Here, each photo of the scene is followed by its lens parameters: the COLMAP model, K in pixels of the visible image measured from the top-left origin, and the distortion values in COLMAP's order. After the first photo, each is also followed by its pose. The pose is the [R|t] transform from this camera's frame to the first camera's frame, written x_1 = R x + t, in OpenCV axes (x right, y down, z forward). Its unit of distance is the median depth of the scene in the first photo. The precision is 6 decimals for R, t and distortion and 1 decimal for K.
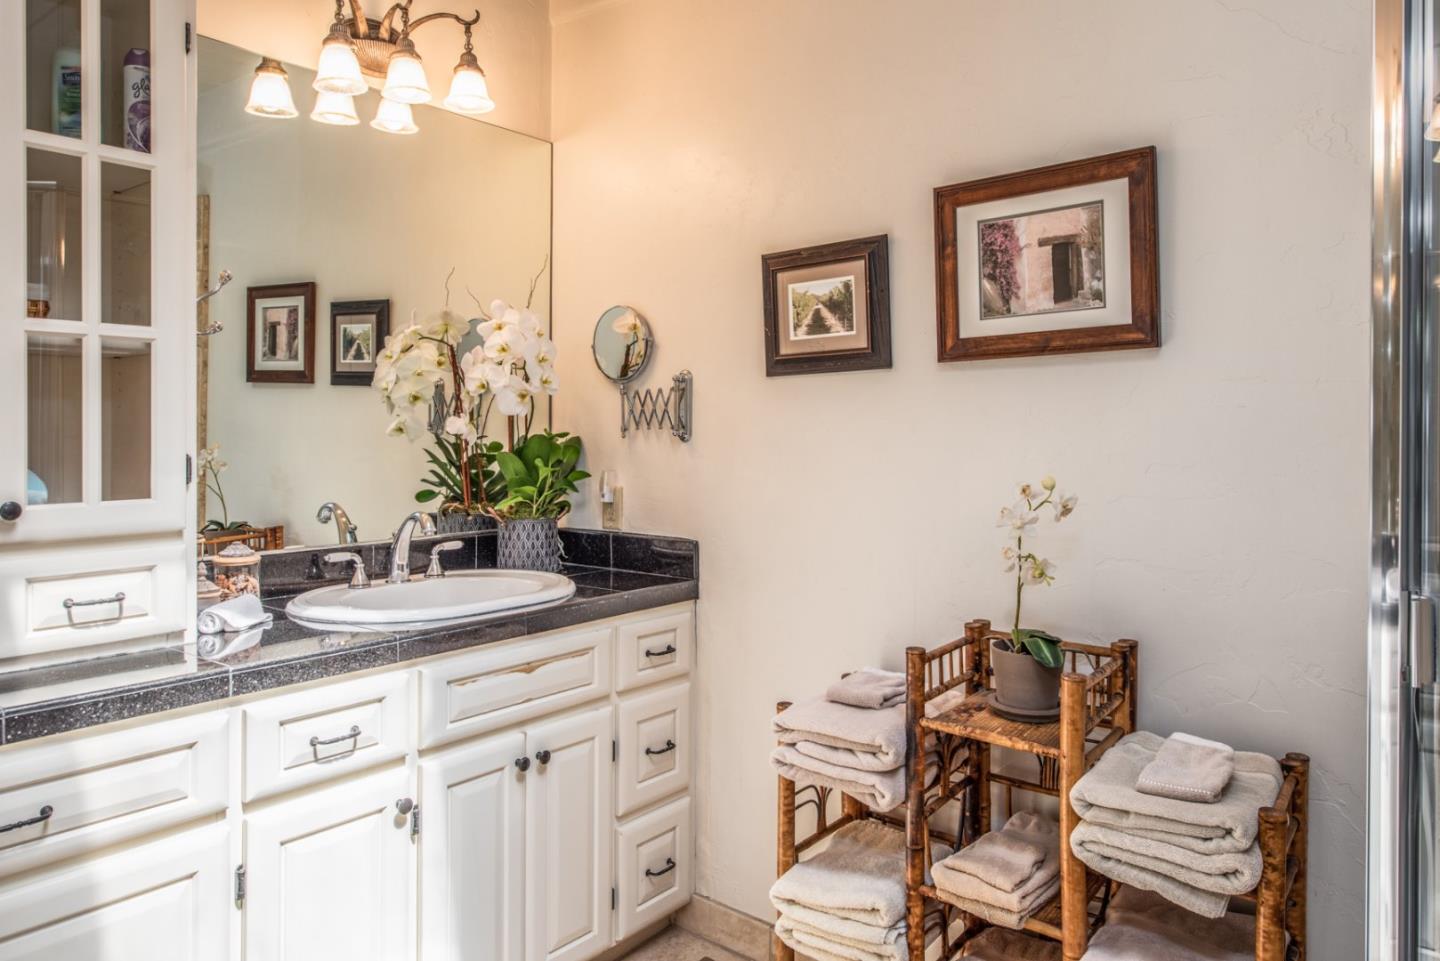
lens RADIAL K [[999.7, 0, 719.9], [0, 999.7, 456.2], [0, 0, 1]] dist [-0.000578, -0.006443]
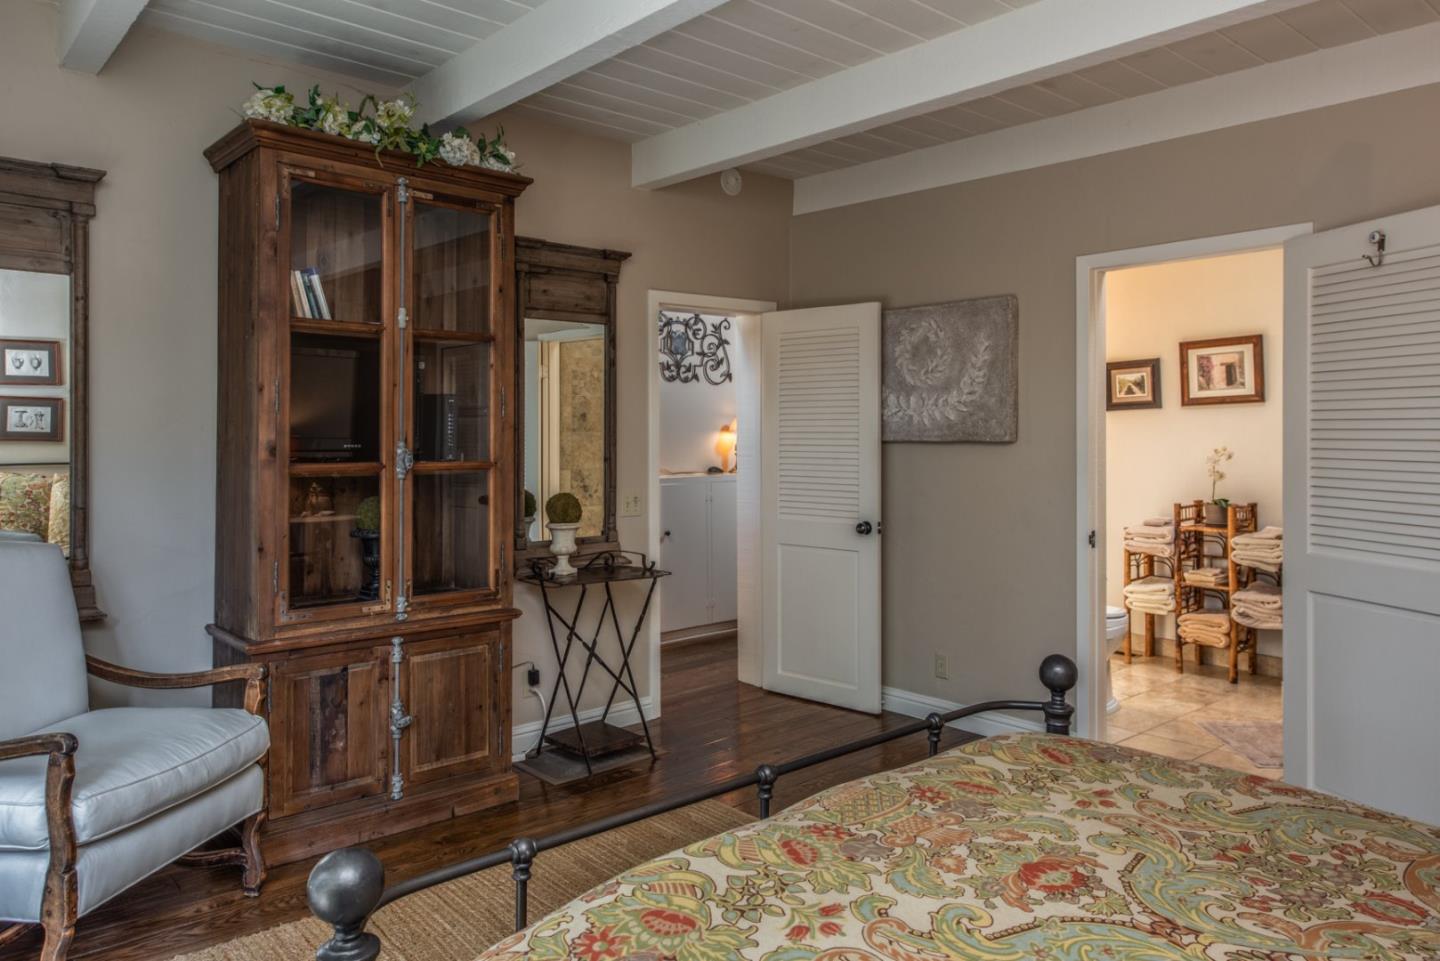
lens RADIAL K [[999.7, 0, 719.9], [0, 999.7, 456.2], [0, 0, 1]] dist [-0.000578, -0.006443]
pose [[0.985763, -0.006273, -0.168025, -0.615467], [0.005282, 0.999966, -0.006347, 0.056353], [0.168059, 0.005369, 0.985762, -2.063948]]
